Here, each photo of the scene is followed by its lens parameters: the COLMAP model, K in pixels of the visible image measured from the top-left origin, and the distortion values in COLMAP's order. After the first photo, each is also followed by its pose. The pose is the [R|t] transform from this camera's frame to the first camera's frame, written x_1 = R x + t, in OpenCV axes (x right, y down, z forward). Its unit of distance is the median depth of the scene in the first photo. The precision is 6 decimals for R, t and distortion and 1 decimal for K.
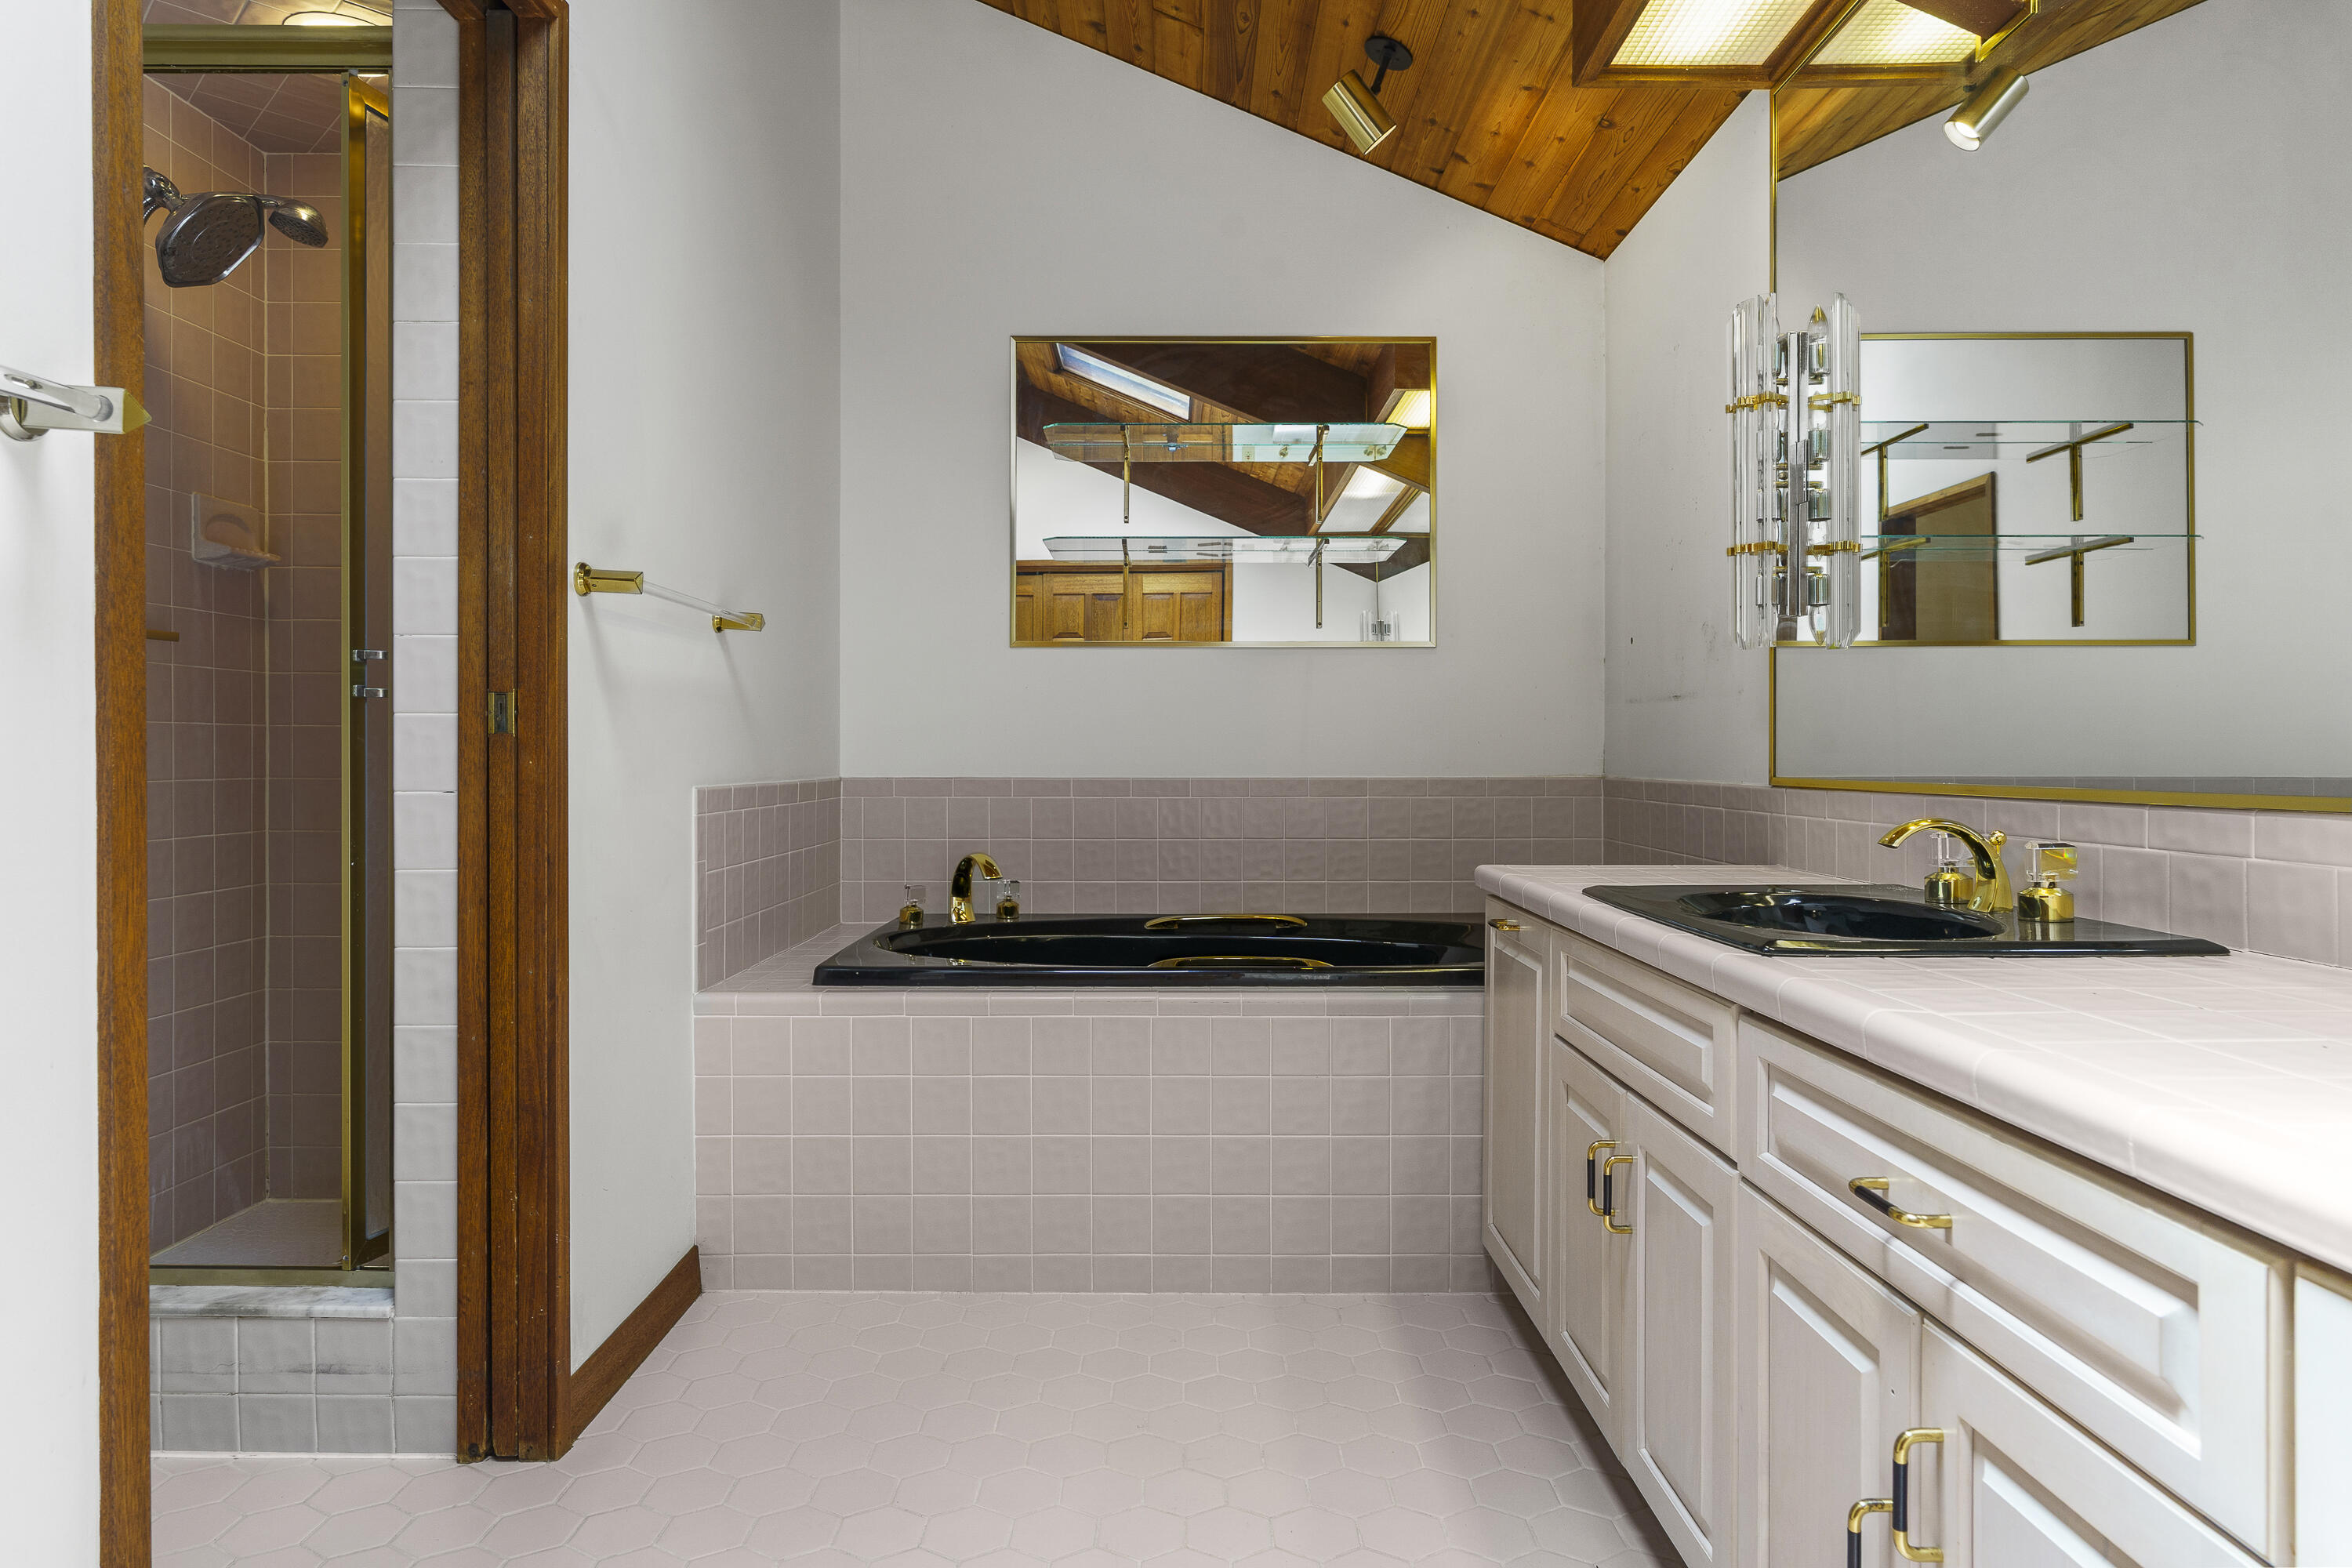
lens RADIAL K [[1365.1, 0, 1179.1], [0, 1365.1, 761.8], [0, 0, 1]] dist [-0.001407, -0.002180]
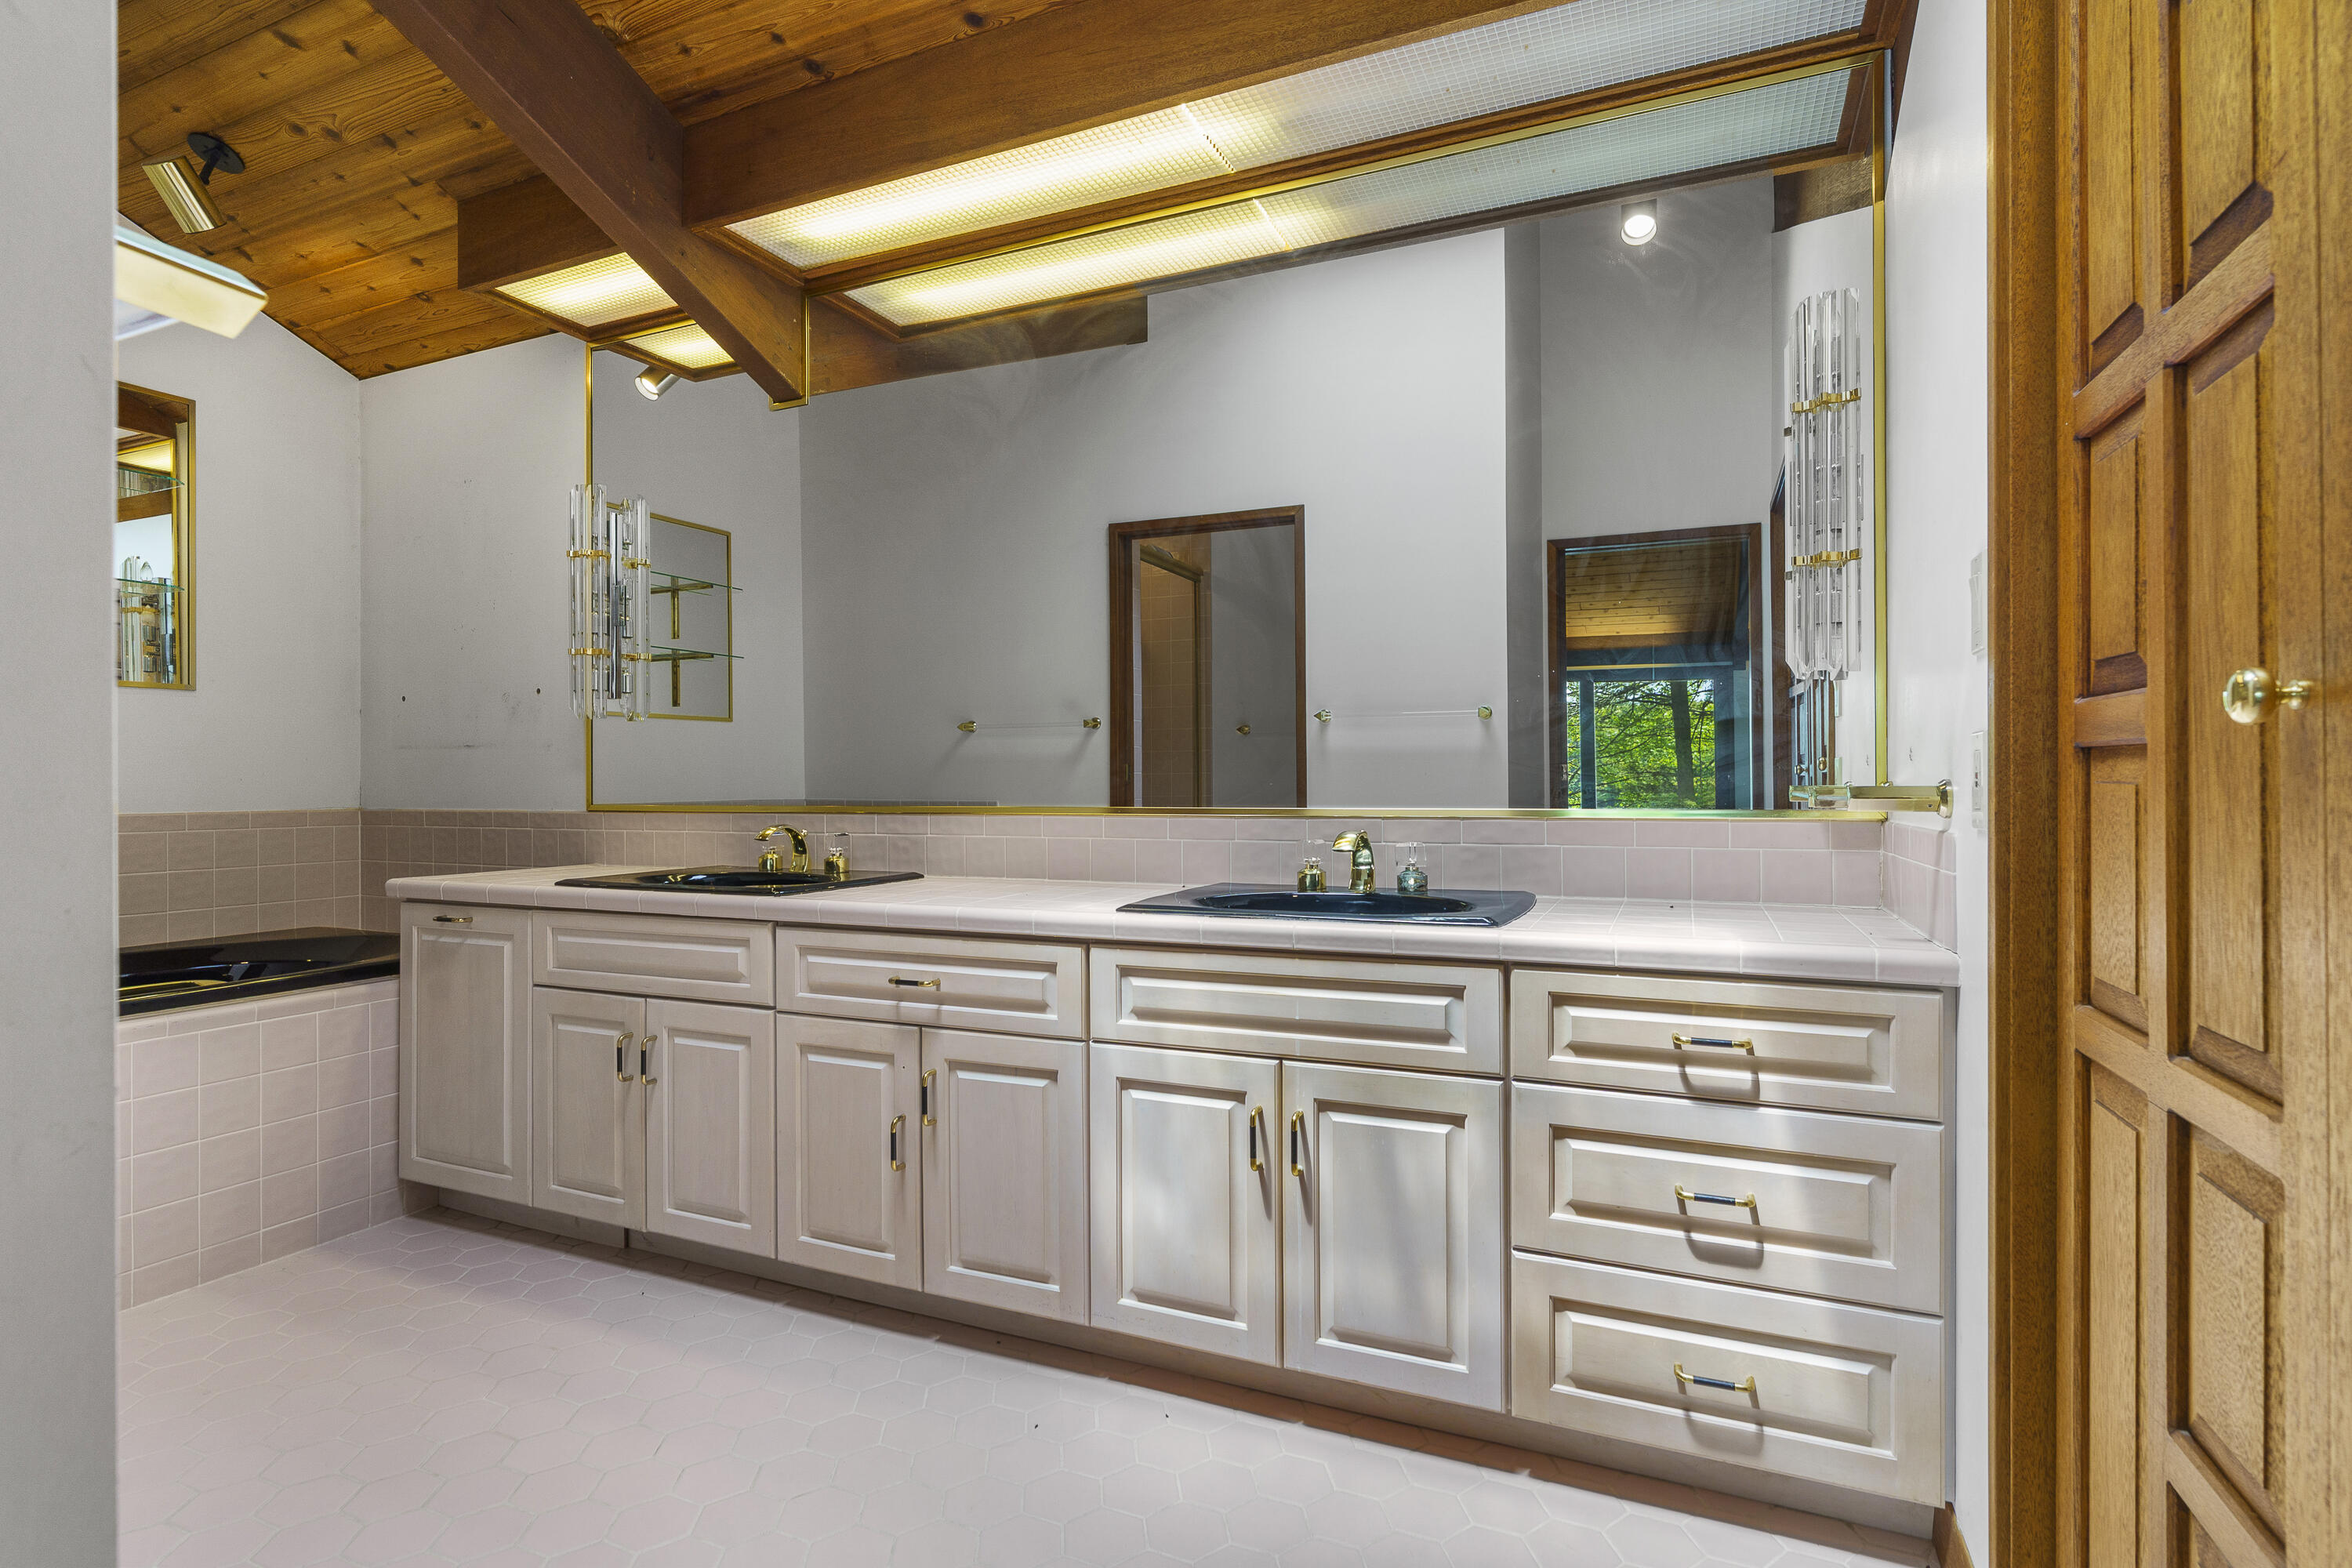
lens RADIAL K [[1139.8, 0, 1175.7], [0, 1139.8, 784.8], [0, 0, 1]] dist [-0.001479, 0.000045]
pose [[0.408429, -0.002804, 0.912786, -0.445962], [0.008211, 0.999966, -0.000603, -0.004793], [-0.912753, 0.007741, 0.408438, -0.090447]]
